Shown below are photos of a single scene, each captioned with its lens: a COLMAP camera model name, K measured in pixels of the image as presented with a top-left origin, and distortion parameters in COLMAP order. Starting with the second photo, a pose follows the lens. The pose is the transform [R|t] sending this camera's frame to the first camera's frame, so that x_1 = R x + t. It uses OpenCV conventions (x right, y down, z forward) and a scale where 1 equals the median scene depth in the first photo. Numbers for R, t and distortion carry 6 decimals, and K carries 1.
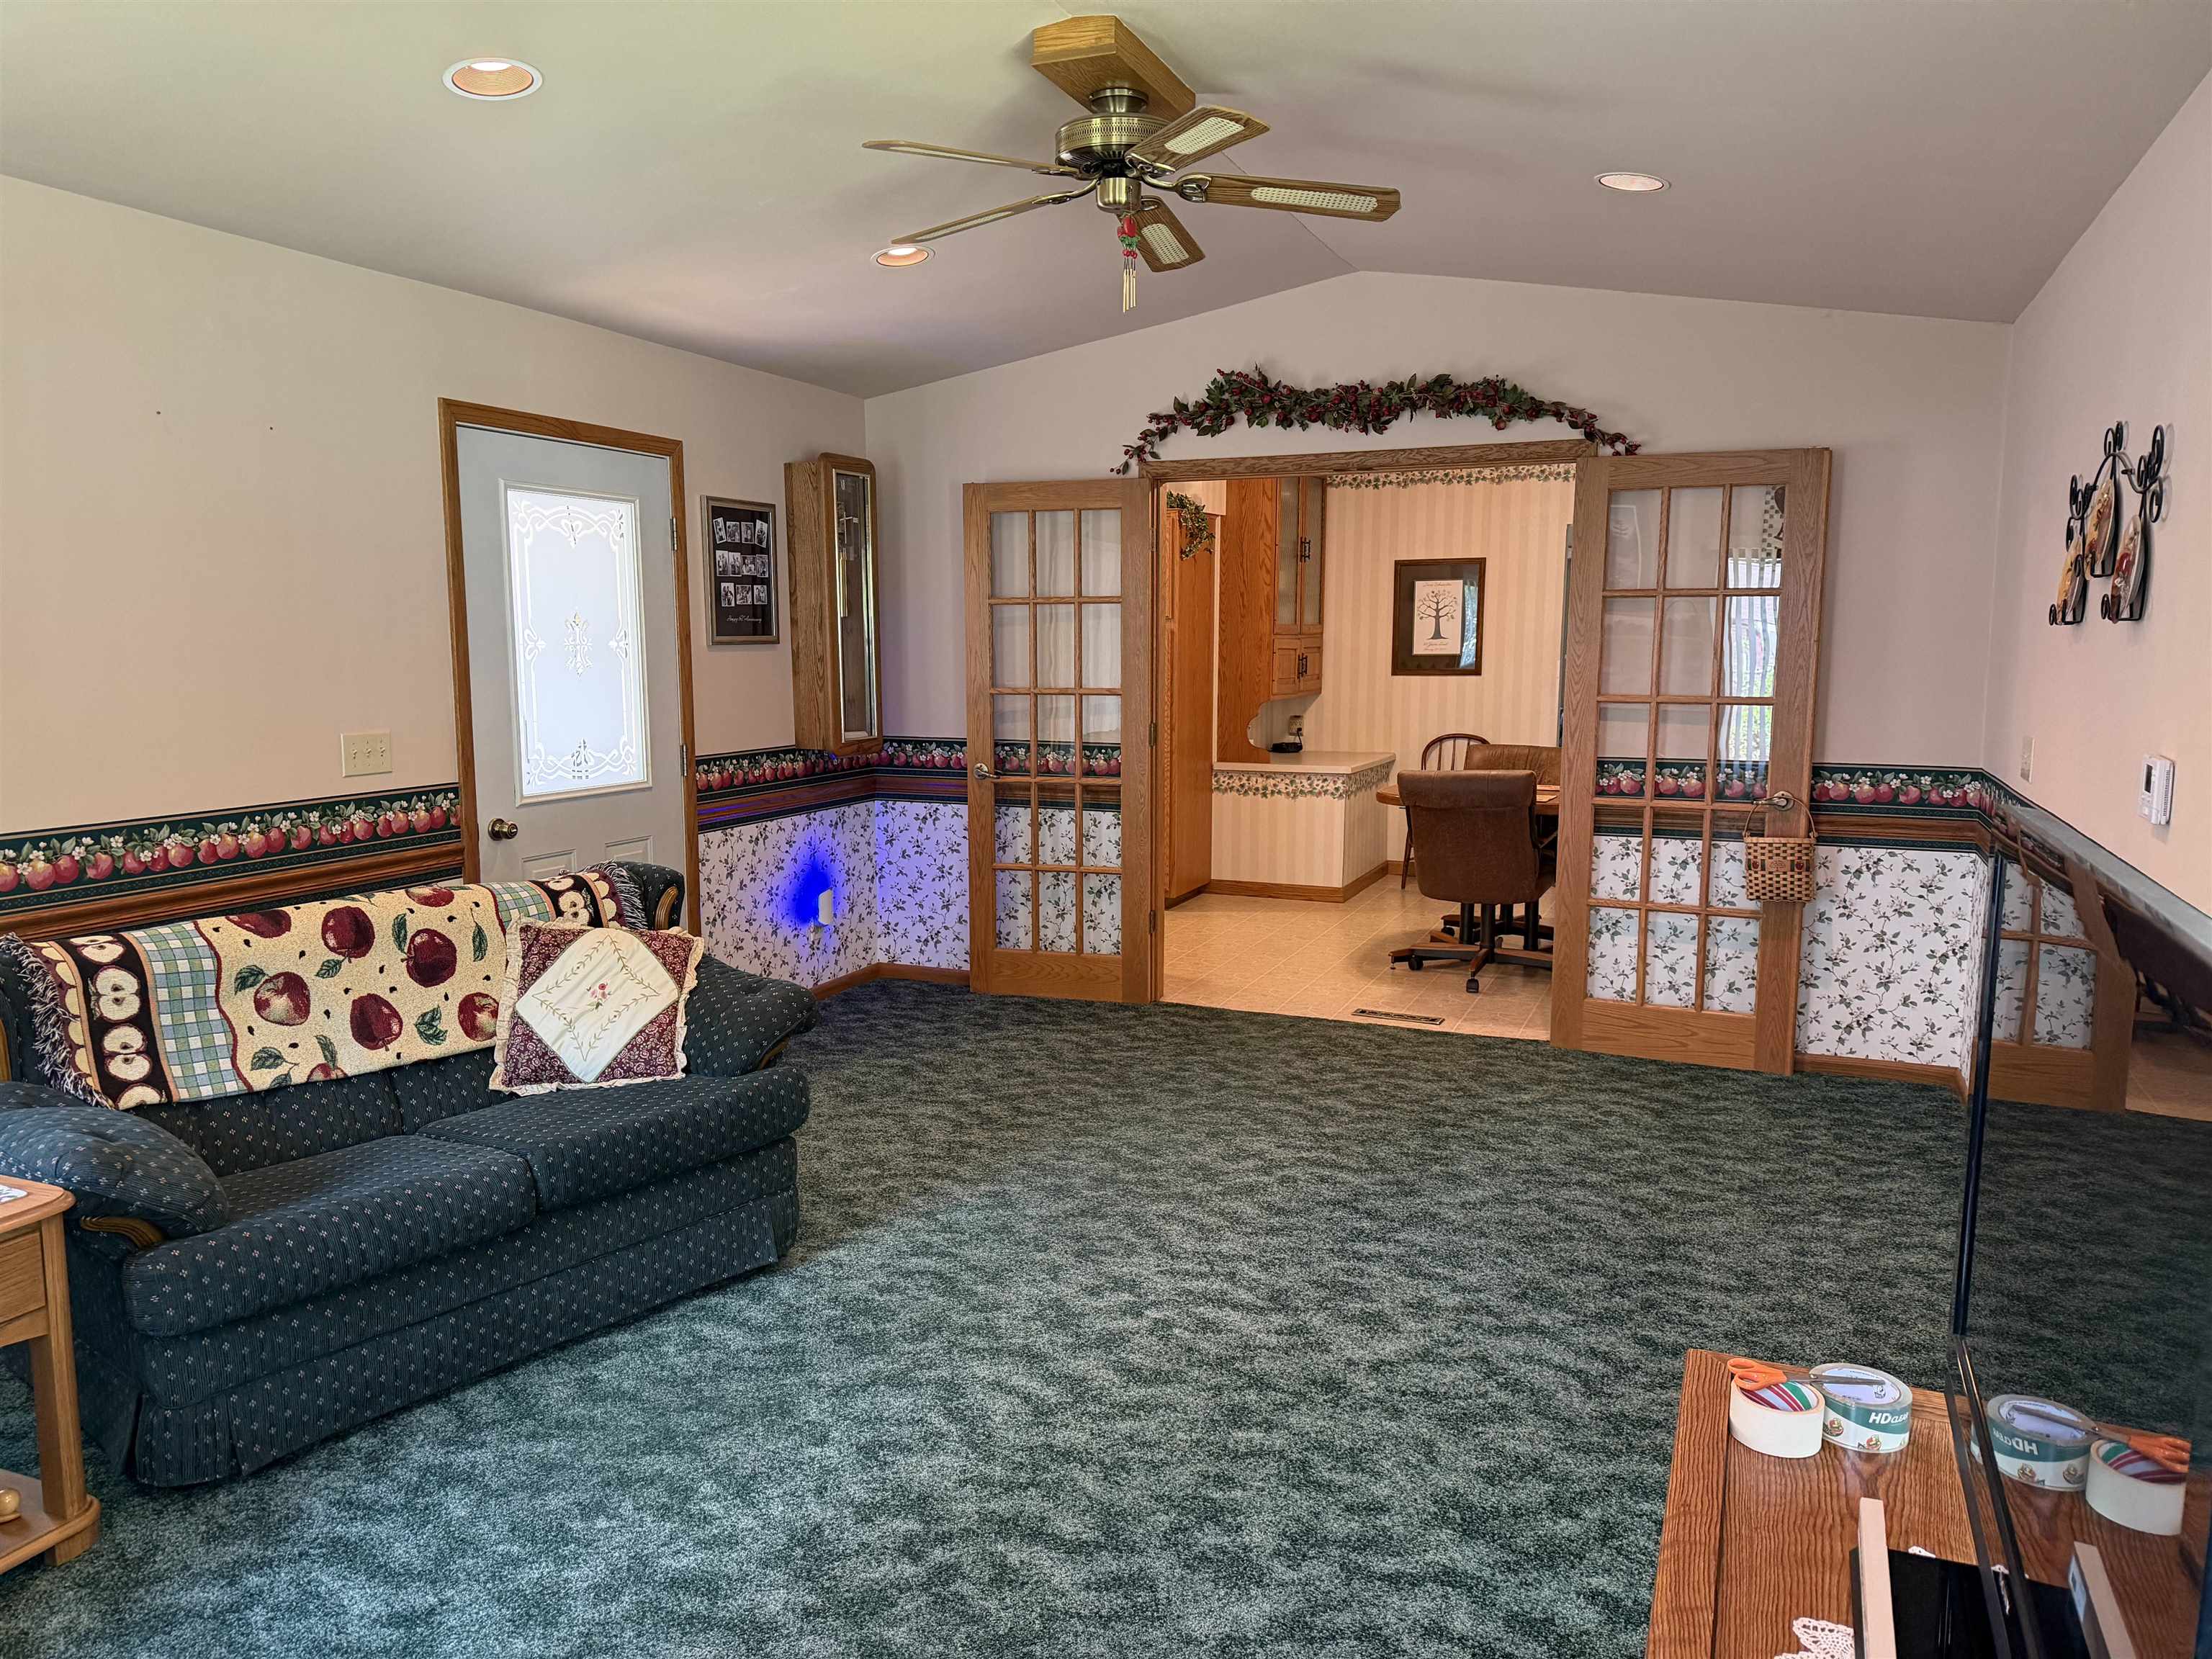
lens RADIAL K [[1547.0, 0, 1128.1], [0, 1547.0, 836.1], [0, 0, 1]] dist [0.083309, -0.018619]
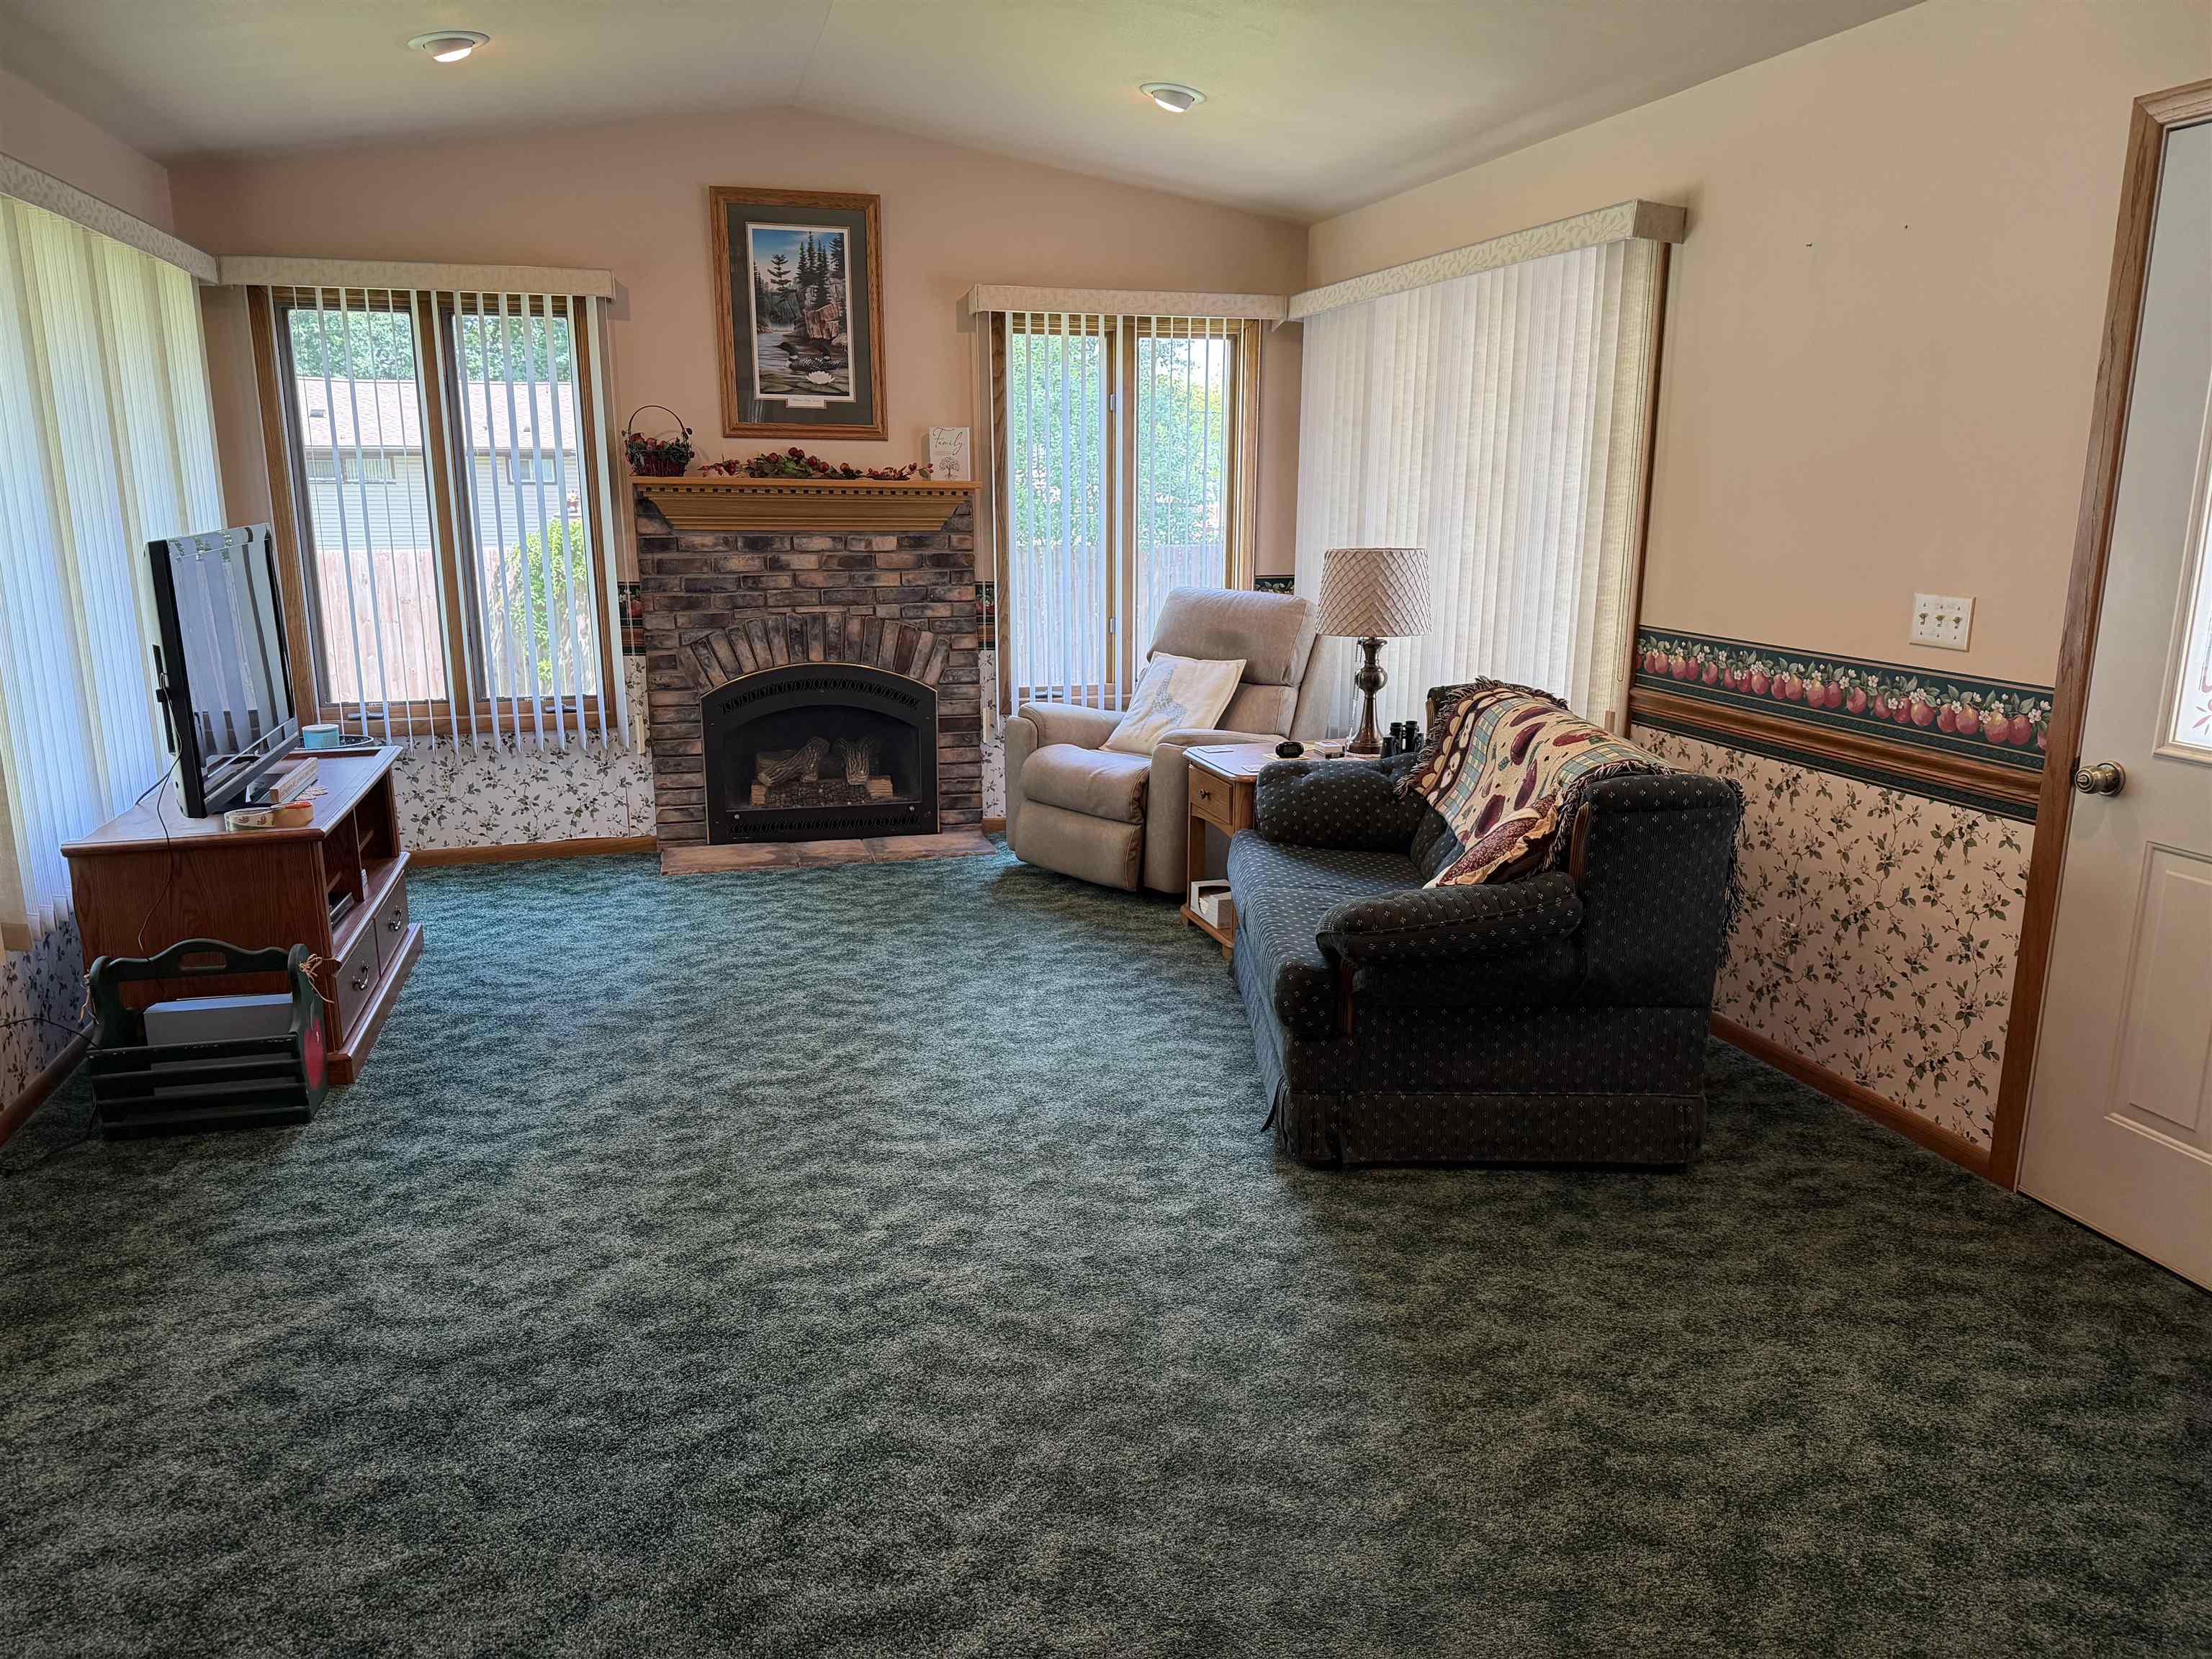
lens RADIAL K [[1547.0, 0, 1148.2], [0, 1547.0, 850.8], [0, 0, 1]] dist [0.083309, -0.018619]
pose [[-0.772378, 0.159686, -0.614762, 0.370158], [-0.078564, 0.936430, 0.341946, -0.203189], [0.630285, 0.312409, -0.710733, 1.480034]]
